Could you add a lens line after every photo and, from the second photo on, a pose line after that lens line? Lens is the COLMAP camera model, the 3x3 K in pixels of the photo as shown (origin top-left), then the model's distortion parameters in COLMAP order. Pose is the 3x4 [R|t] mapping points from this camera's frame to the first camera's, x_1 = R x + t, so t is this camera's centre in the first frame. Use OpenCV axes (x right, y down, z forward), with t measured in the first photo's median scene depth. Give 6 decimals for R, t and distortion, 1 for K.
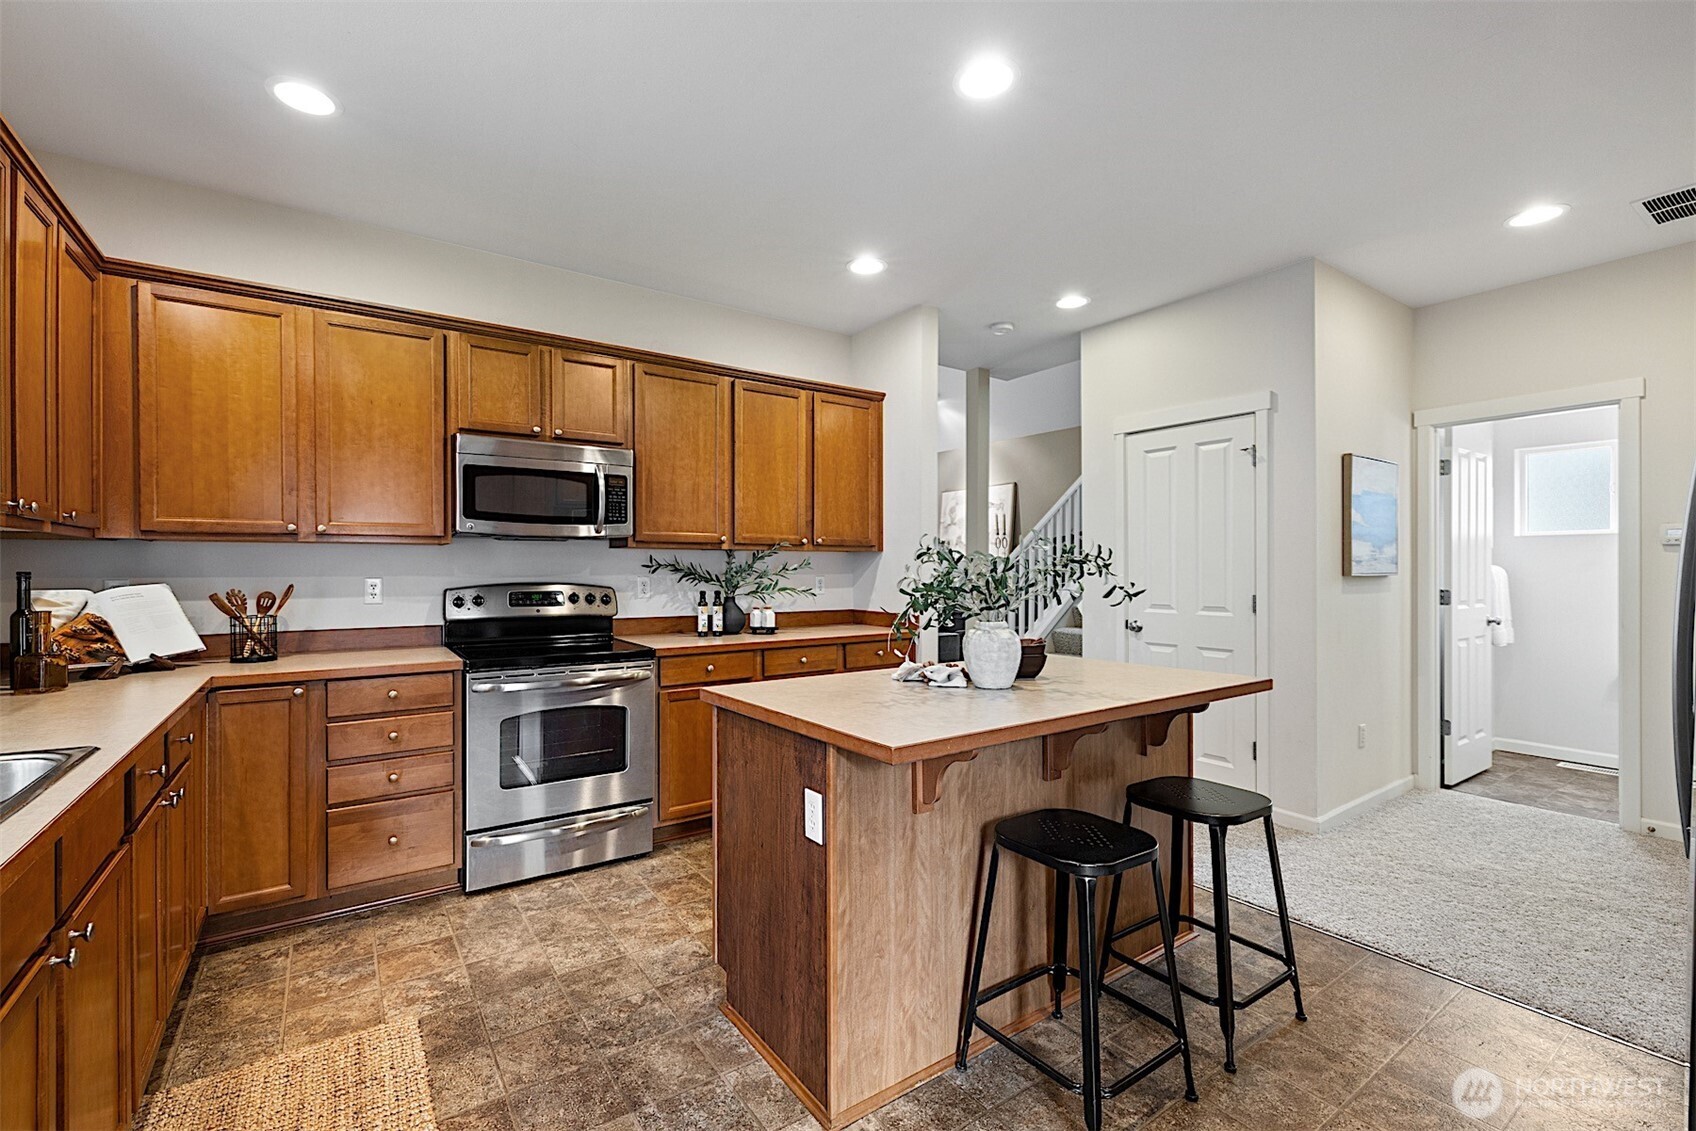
lens RADIAL K [[707.5, 0, 814.3], [0, 707.5, 572.0], [0, 0, 1]] dist [0.000259, -0.000076]
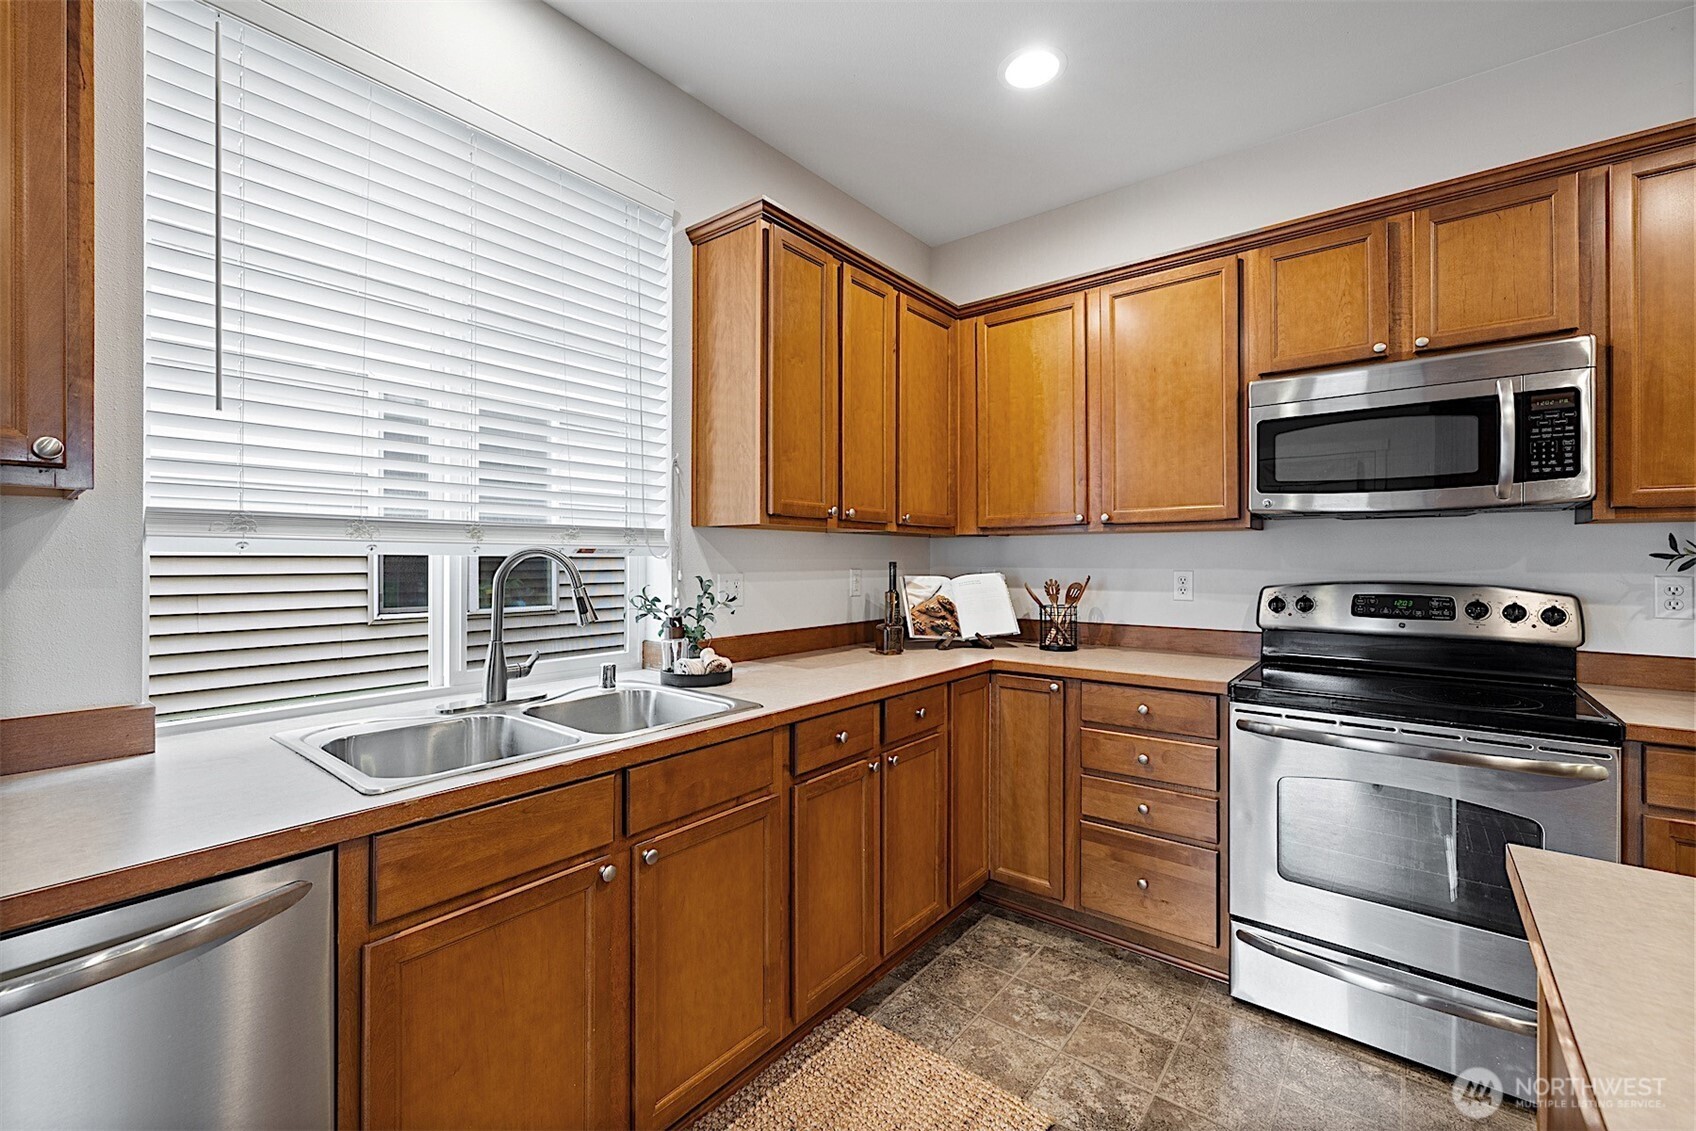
lens RADIAL K [[707.9, 0, 837.6], [0, 707.9, 557.4], [0, 0, 1]] dist [0.000449, 0.000214]
pose [[0.296181, -0.000848, -0.955132, 0.096133], [-0.005811, 0.999979, -0.002690, -0.003500], [0.955114, 0.006347, 0.296170, 0.379231]]
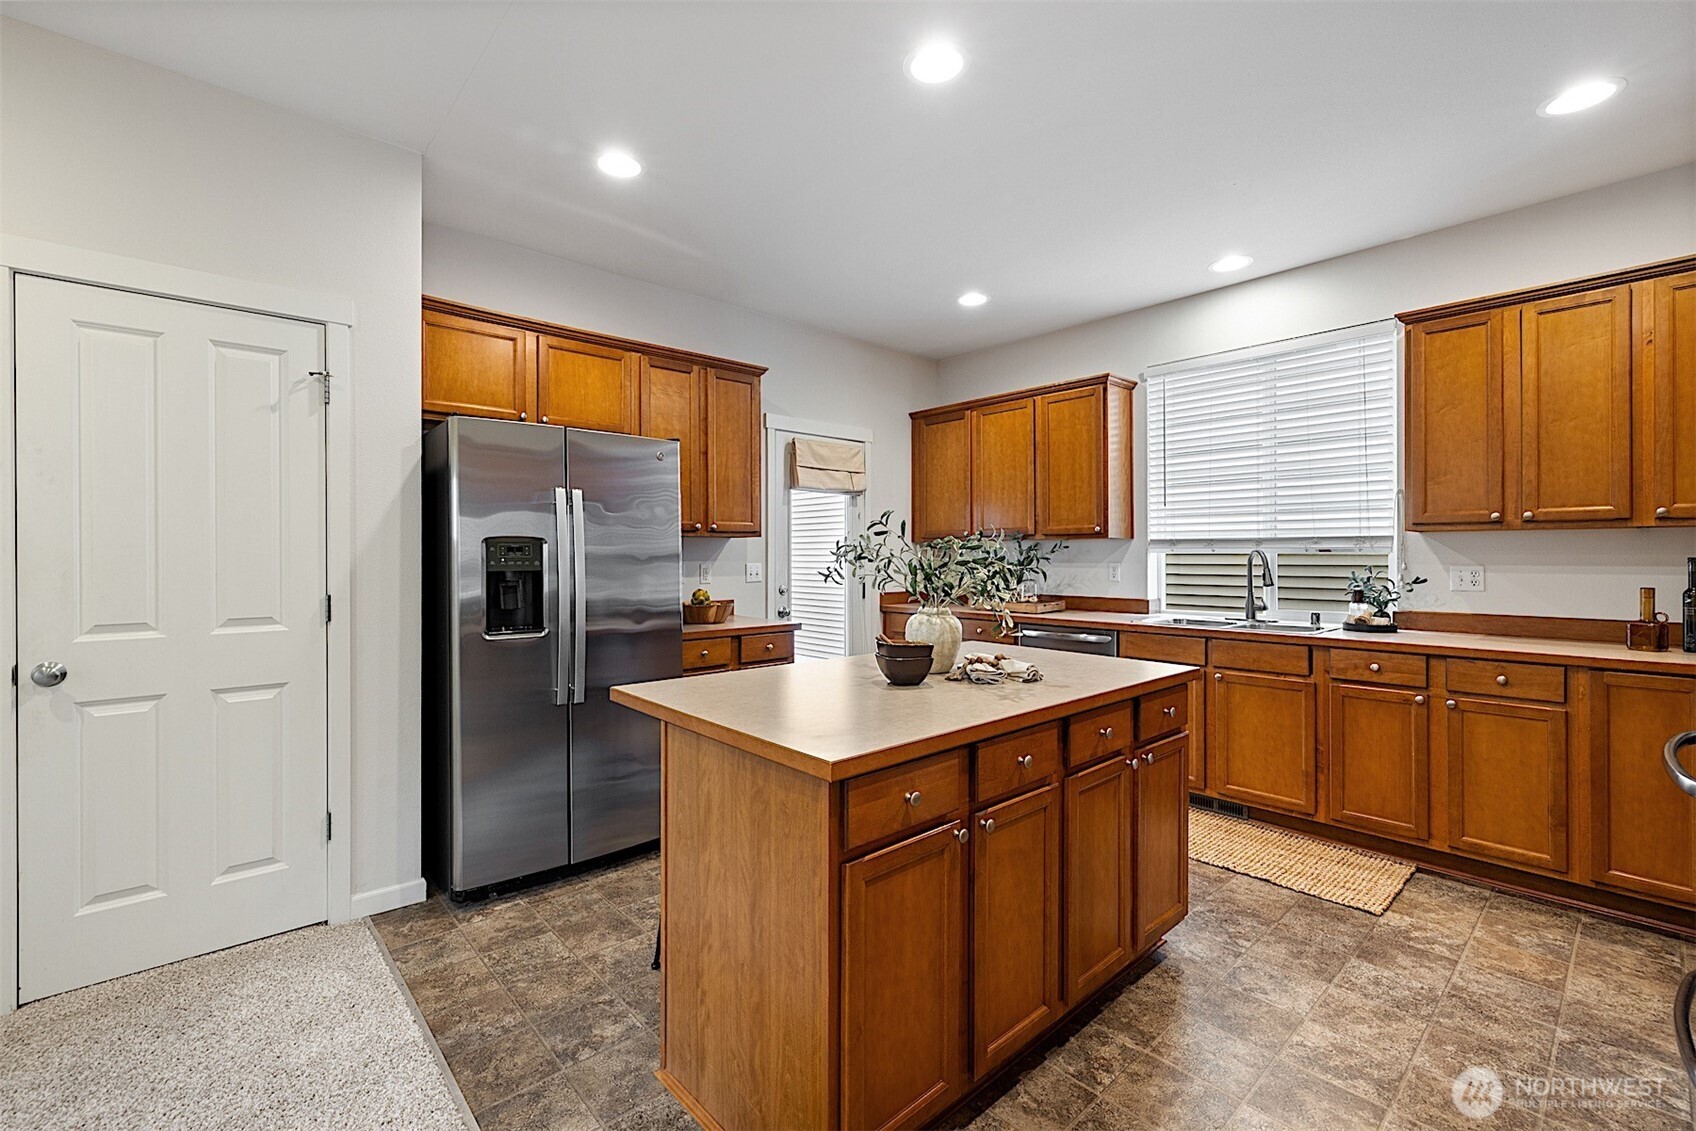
lens RADIAL K [[731.1, 0, 831.7], [0, 731.1, 565.2], [0, 0, 1]] dist [-0.001253, -0.000438]
pose [[-0.991101, -0.004381, -0.133038, 0.402809], [-0.005659, 0.999941, 0.009230, 0.009576], [0.132990, 0.009901, -0.991068, 1.541109]]
